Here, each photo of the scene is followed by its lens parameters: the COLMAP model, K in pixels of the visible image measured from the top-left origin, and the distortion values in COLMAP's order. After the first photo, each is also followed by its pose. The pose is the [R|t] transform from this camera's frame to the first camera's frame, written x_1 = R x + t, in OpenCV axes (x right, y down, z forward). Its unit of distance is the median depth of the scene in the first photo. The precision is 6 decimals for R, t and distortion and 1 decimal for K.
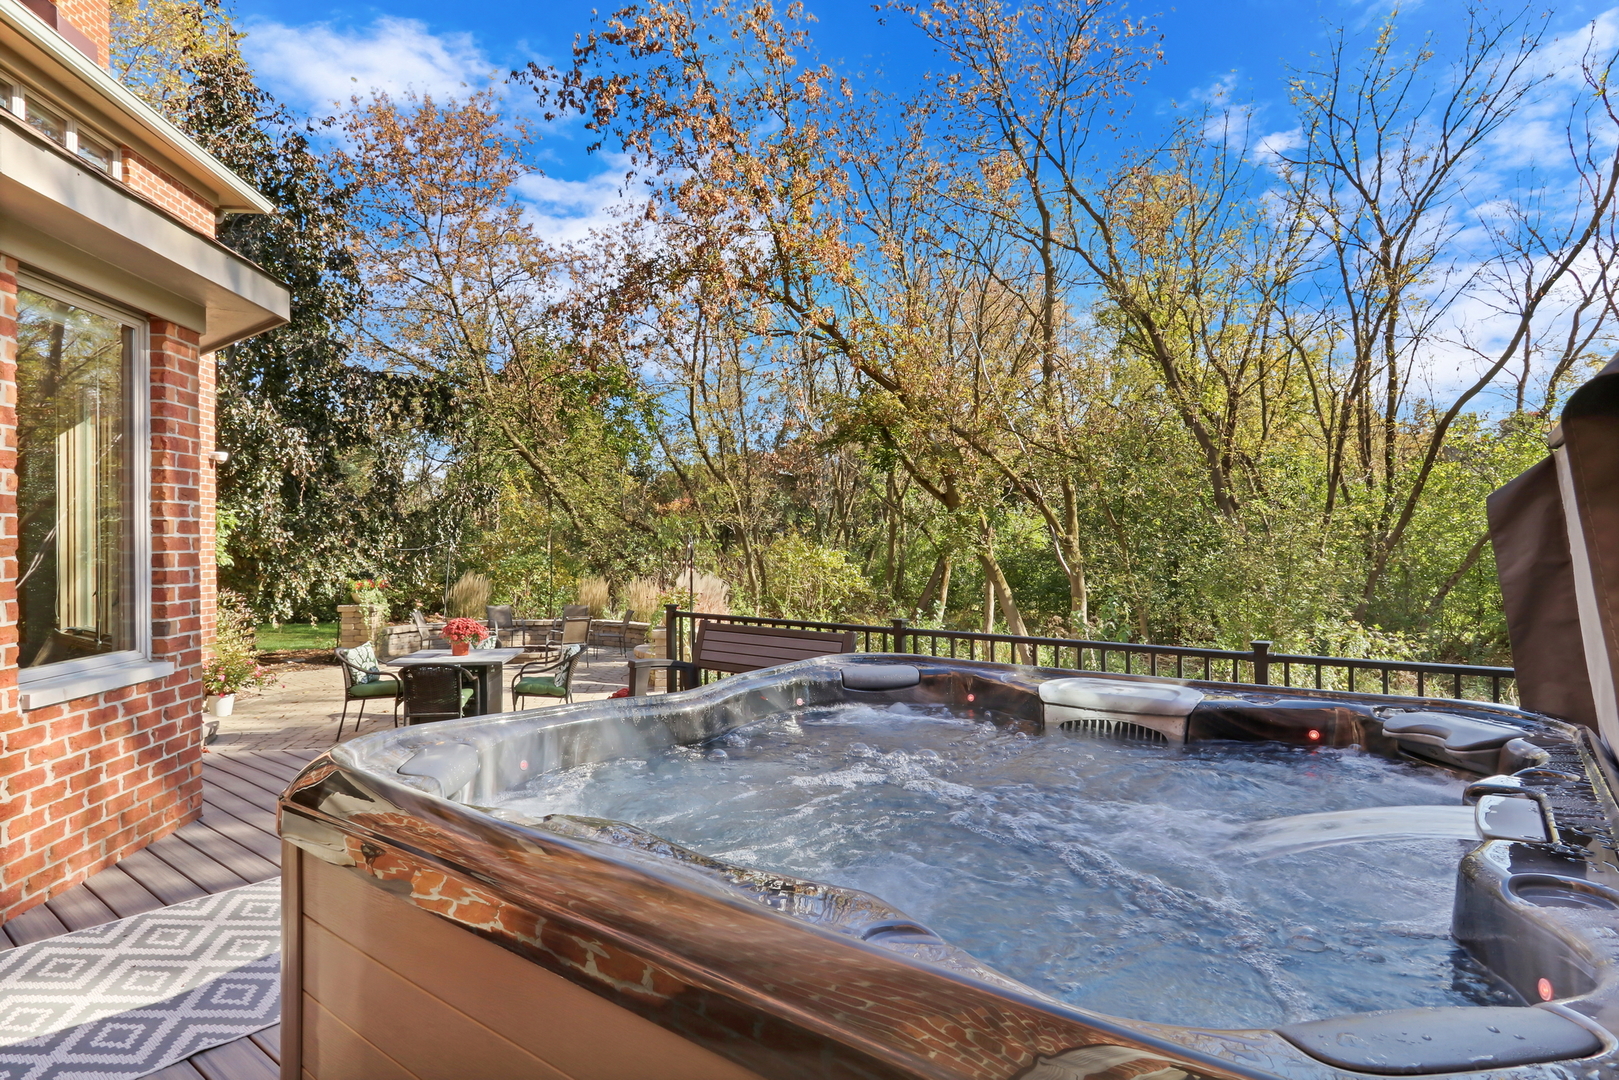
lens RADIAL K [[880.3, 0, 805.3], [0, 880.3, 548.8], [0, 0, 1]] dist [0.001288, 0.000541]
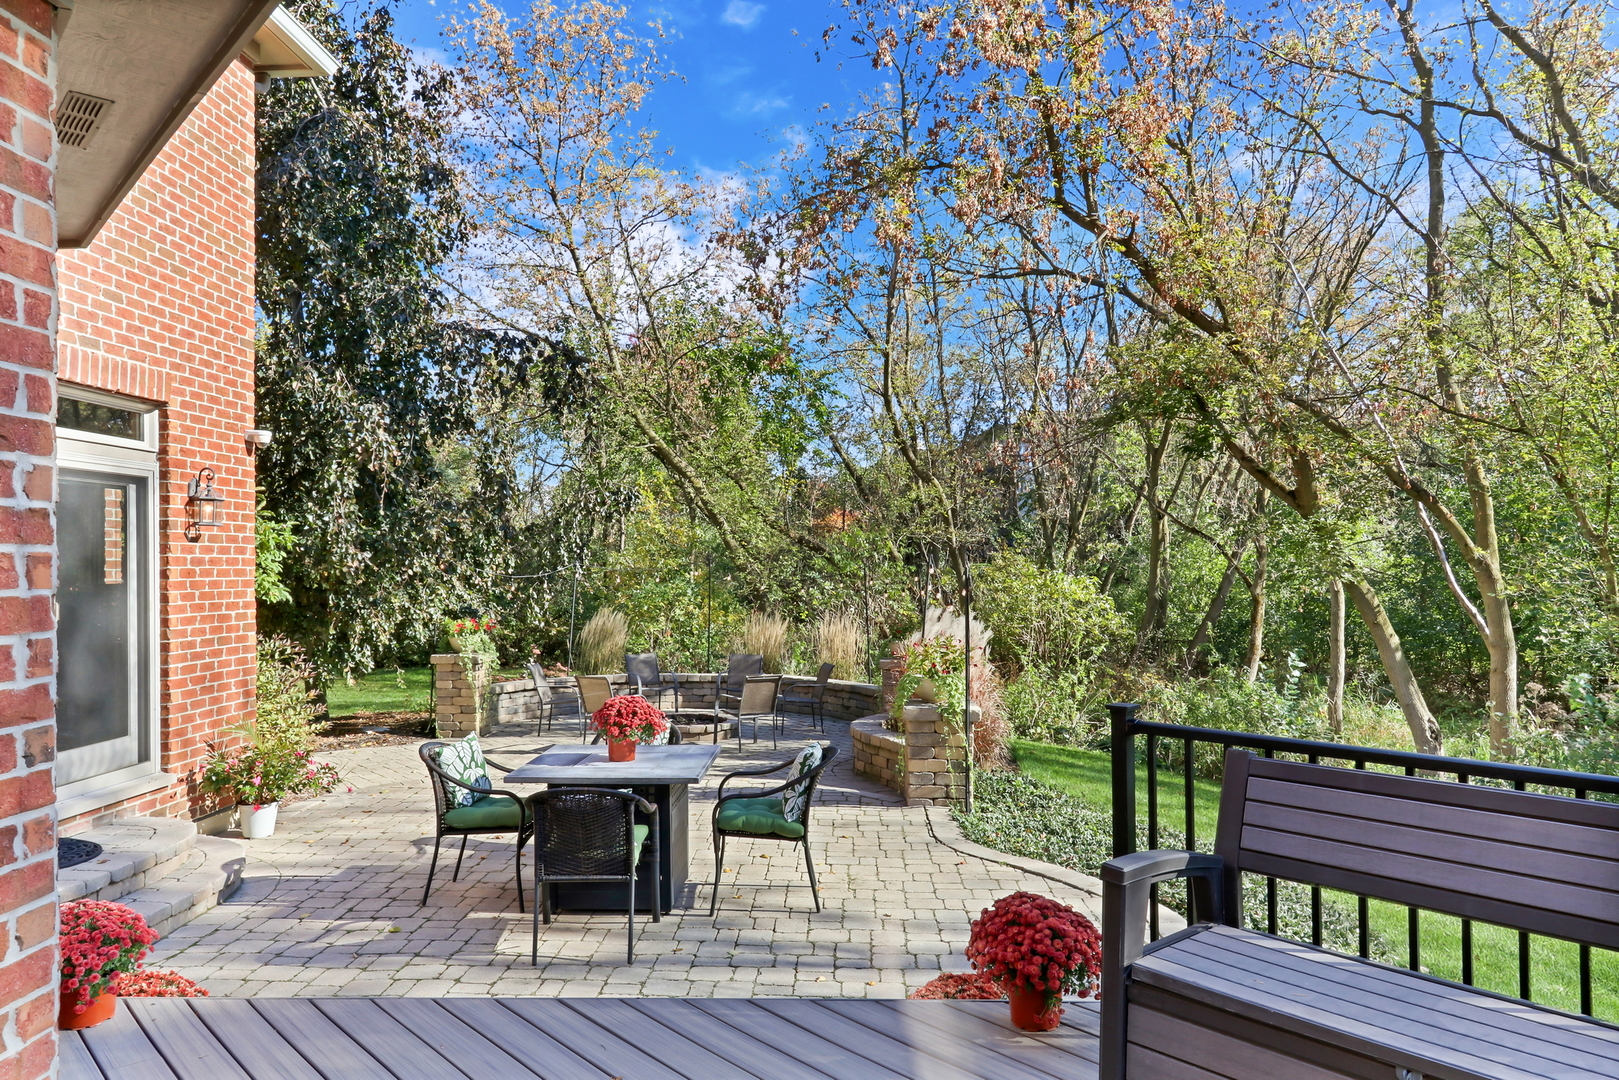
lens RADIAL K [[1050.3, 0, 809.0], [0, 1050.3, 573.1], [0, 0, 1]] dist [-0.002630, 0.001978]
pose [[0.989119, -0.001547, -0.147108, -0.096687], [0.001461, 0.999999, -0.000693, -0.001157], [0.147108, 0.000471, 0.989120, 0.191445]]
